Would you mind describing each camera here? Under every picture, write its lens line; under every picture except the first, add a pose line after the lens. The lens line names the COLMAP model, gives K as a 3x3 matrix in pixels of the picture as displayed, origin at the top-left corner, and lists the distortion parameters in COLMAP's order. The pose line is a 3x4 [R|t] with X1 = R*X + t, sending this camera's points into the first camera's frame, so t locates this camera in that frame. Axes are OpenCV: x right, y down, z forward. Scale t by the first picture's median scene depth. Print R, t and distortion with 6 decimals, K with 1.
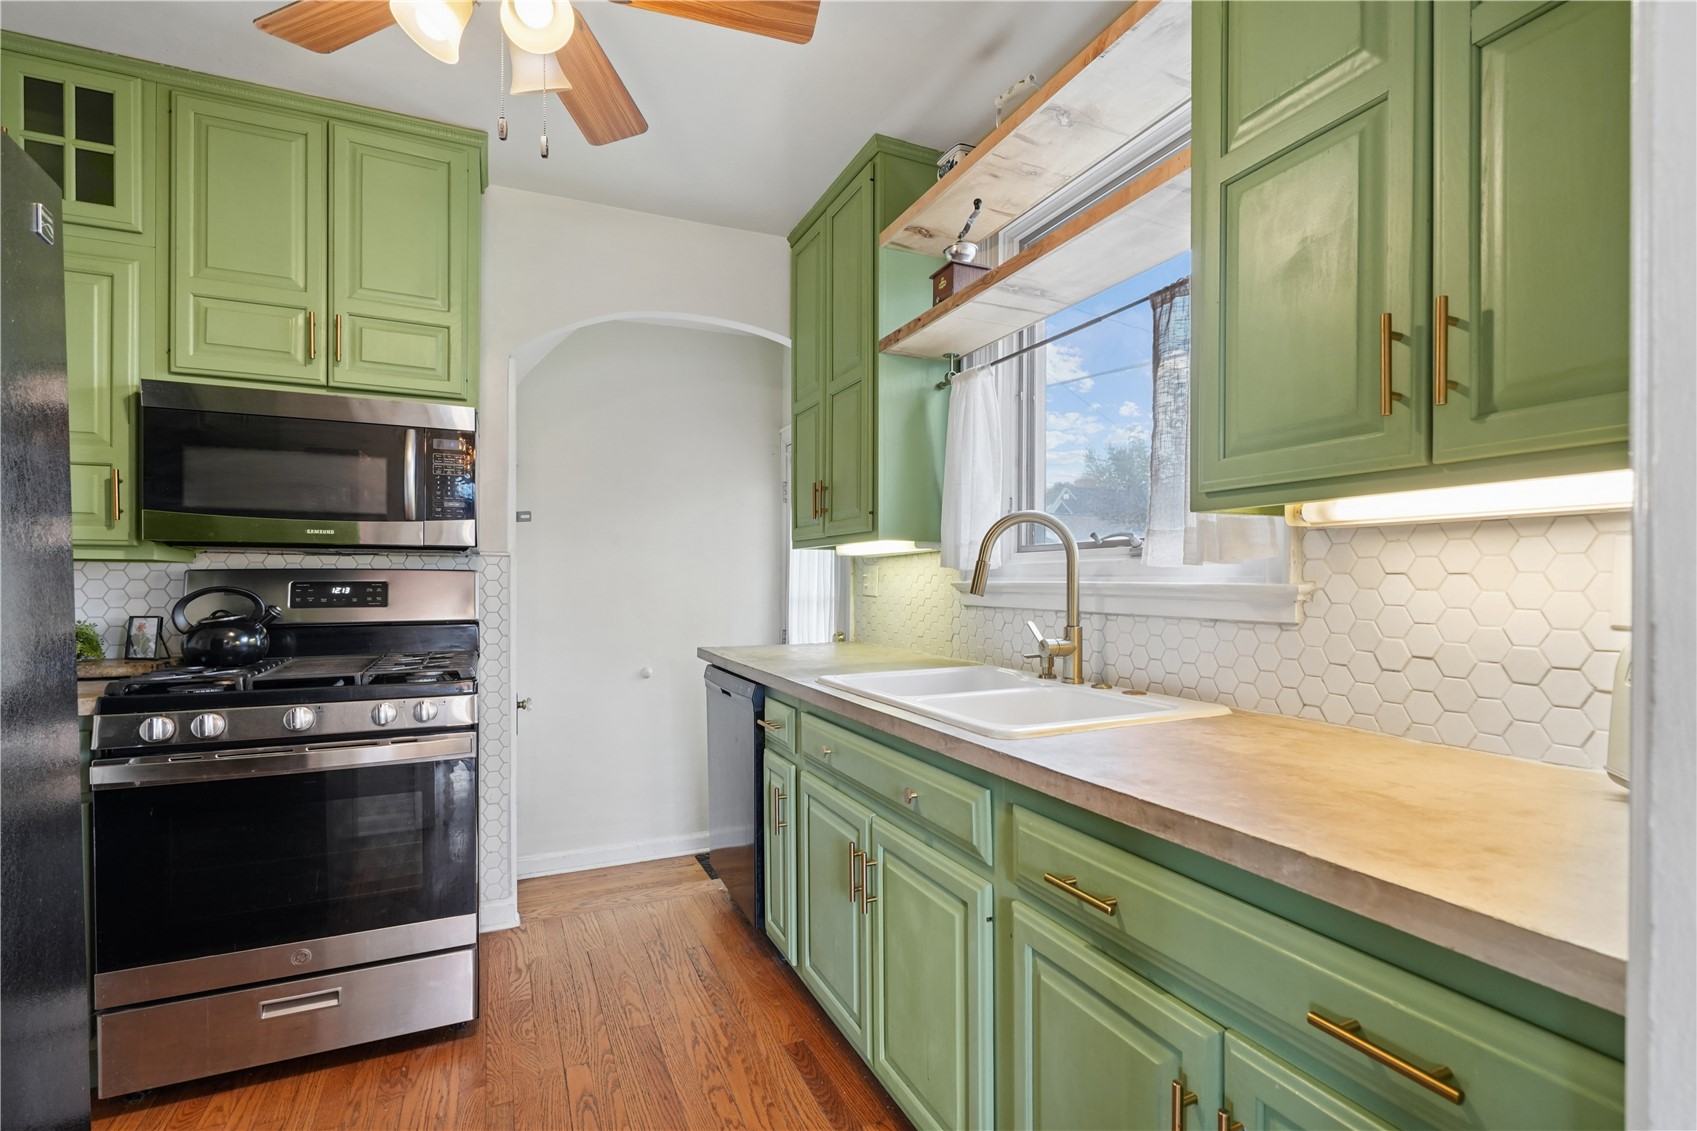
lens RADIAL K [[783.1, 0, 840.8], [0, 783.1, 574.9], [0, 0, 1]] dist [-0.002168, 0.000359]
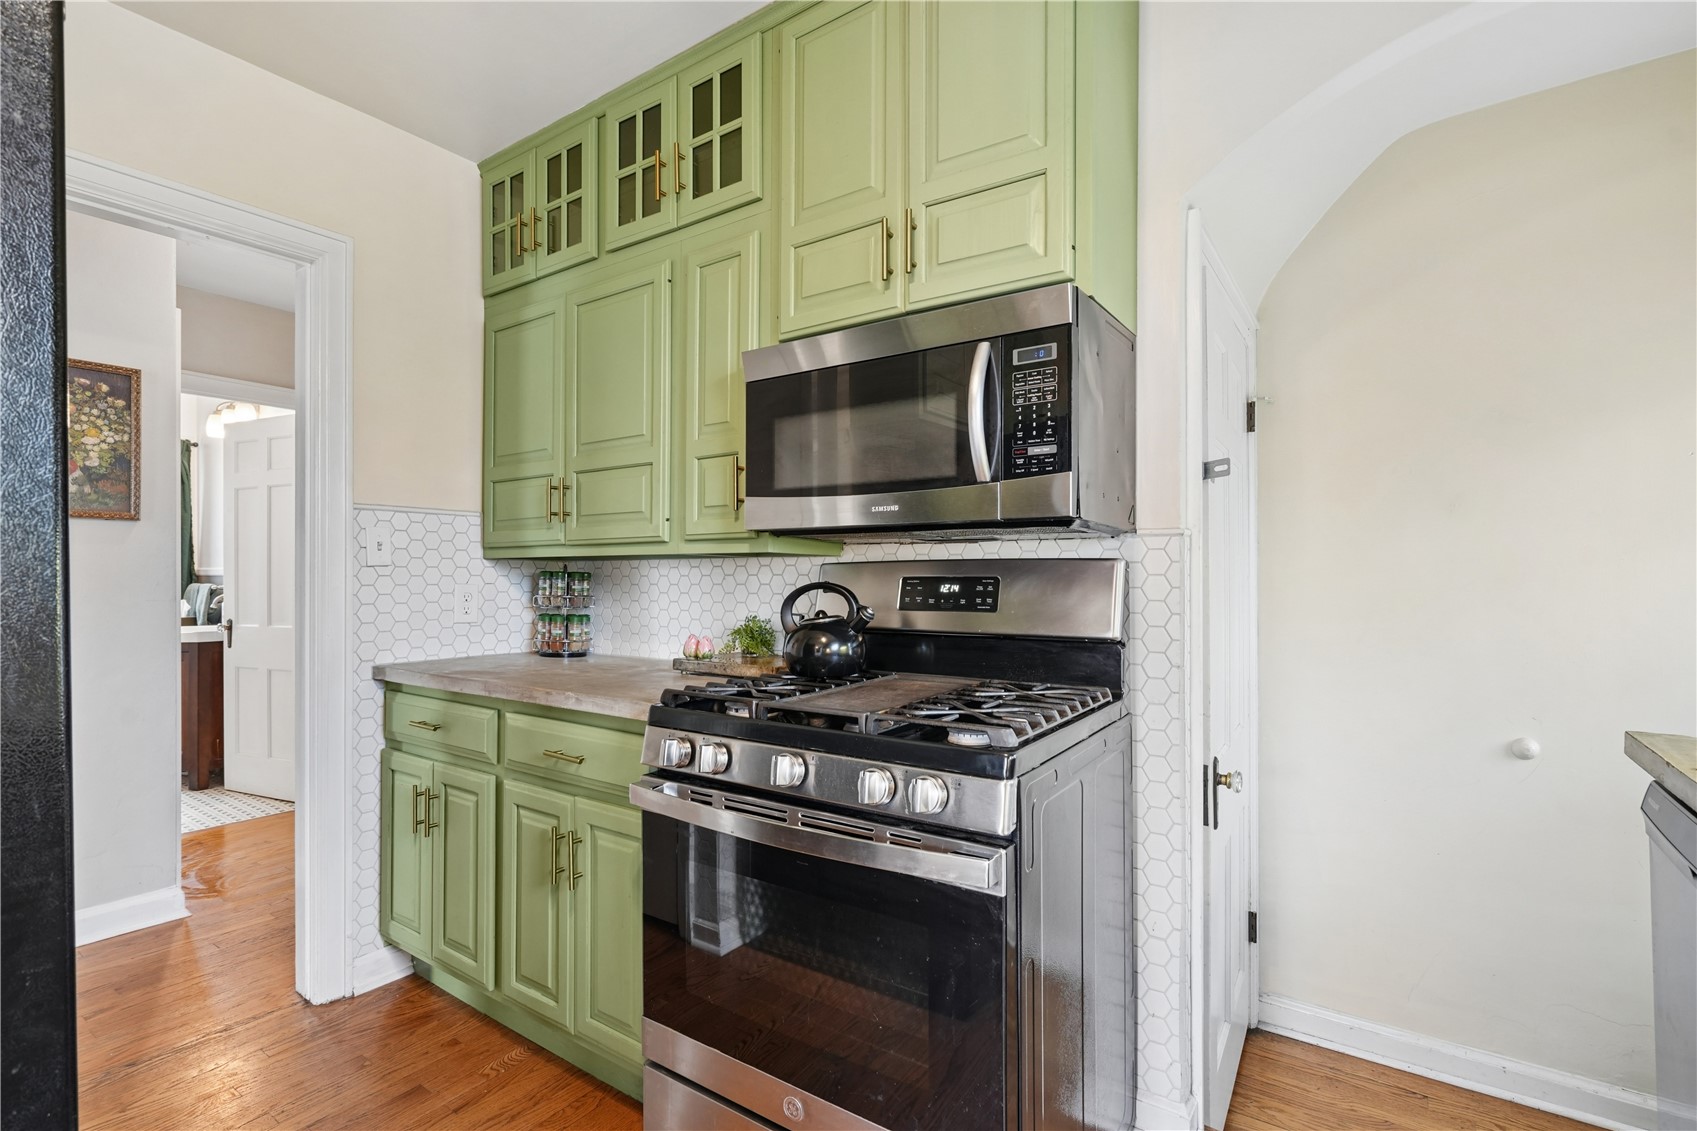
lens RADIAL K [[783.1, 0, 840.8], [0, 783.1, 574.9], [0, 0, 1]] dist [-0.002168, 0.000359]
pose [[0.514360, -0.003296, -0.857568, -0.052660], [0.005444, 0.999985, -0.000578, 0.007191], [0.857557, -0.004371, 0.514370, 0.569446]]
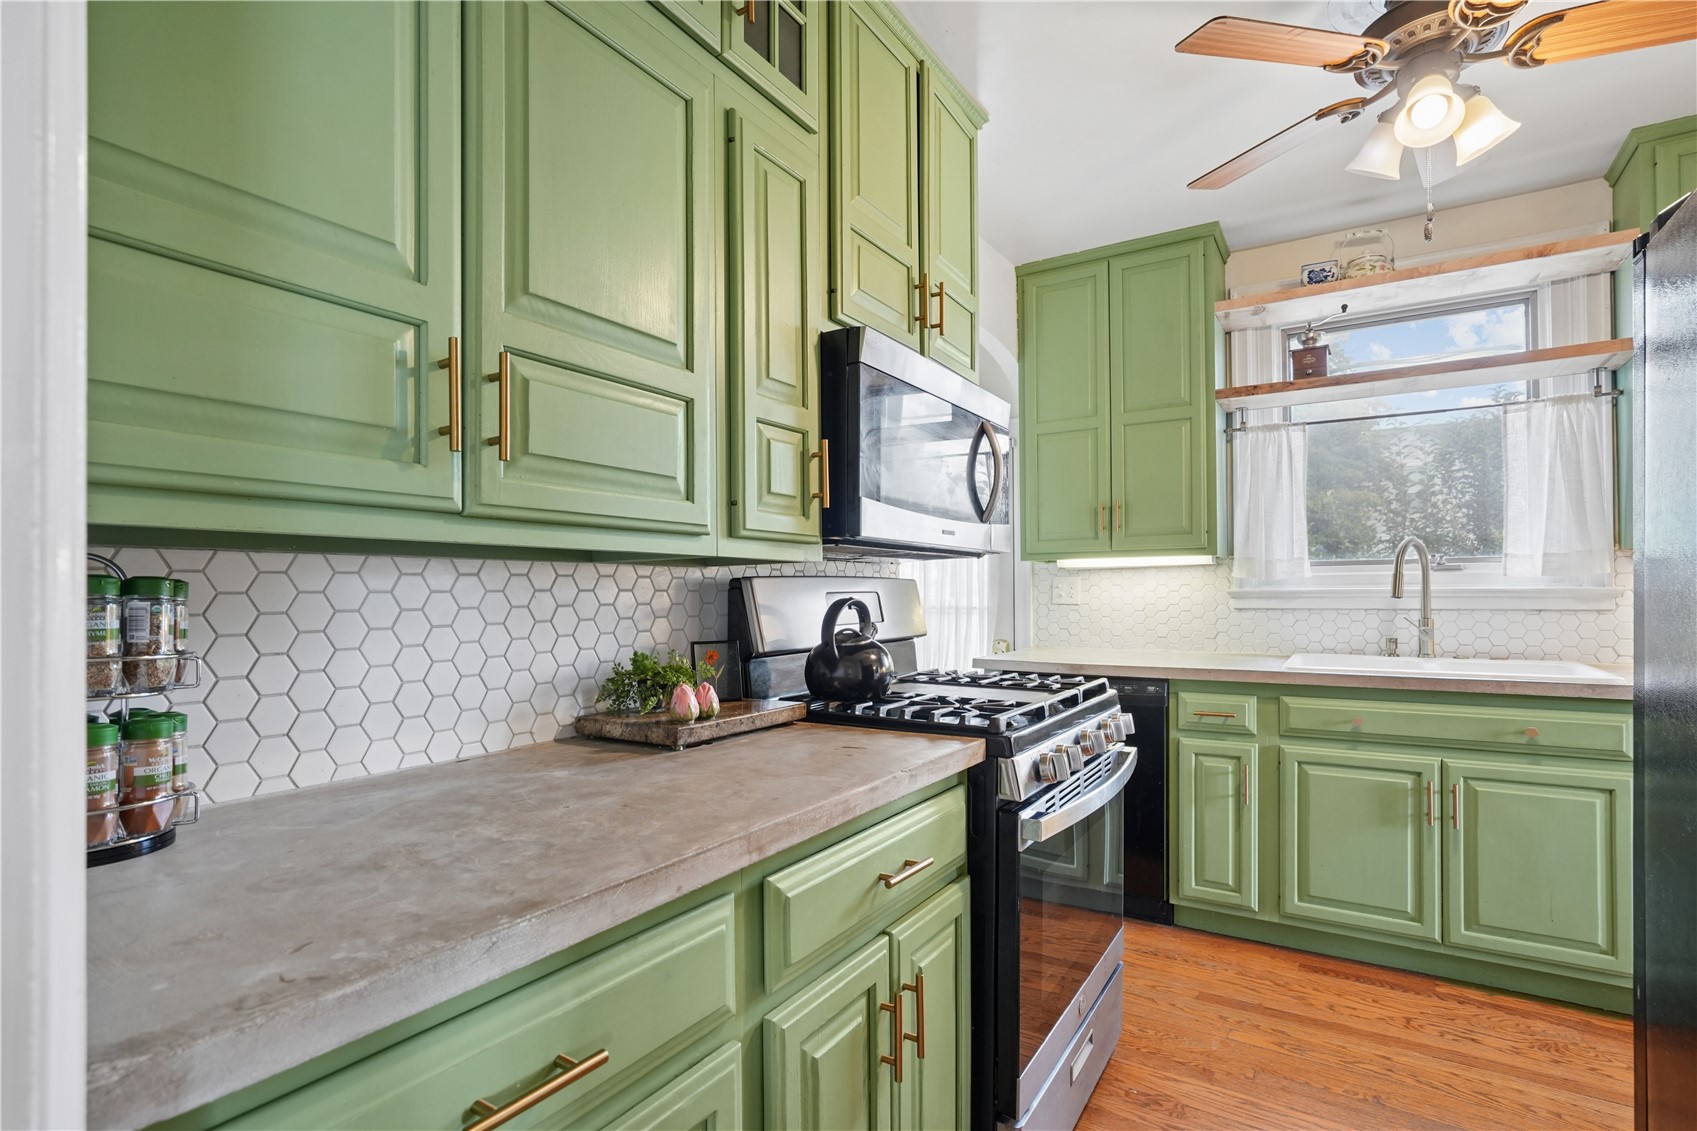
lens RADIAL K [[810.5, 0, 852.8], [0, 810.5, 580.2], [0, 0, 1]] dist [-0.002395, -0.000125]
pose [[0.825660, 0.002689, 0.564162, -1.226189], [0.003113, 0.999952, -0.009321, 0.004976], [-0.564160, 0.009452, 0.825611, 0.312459]]
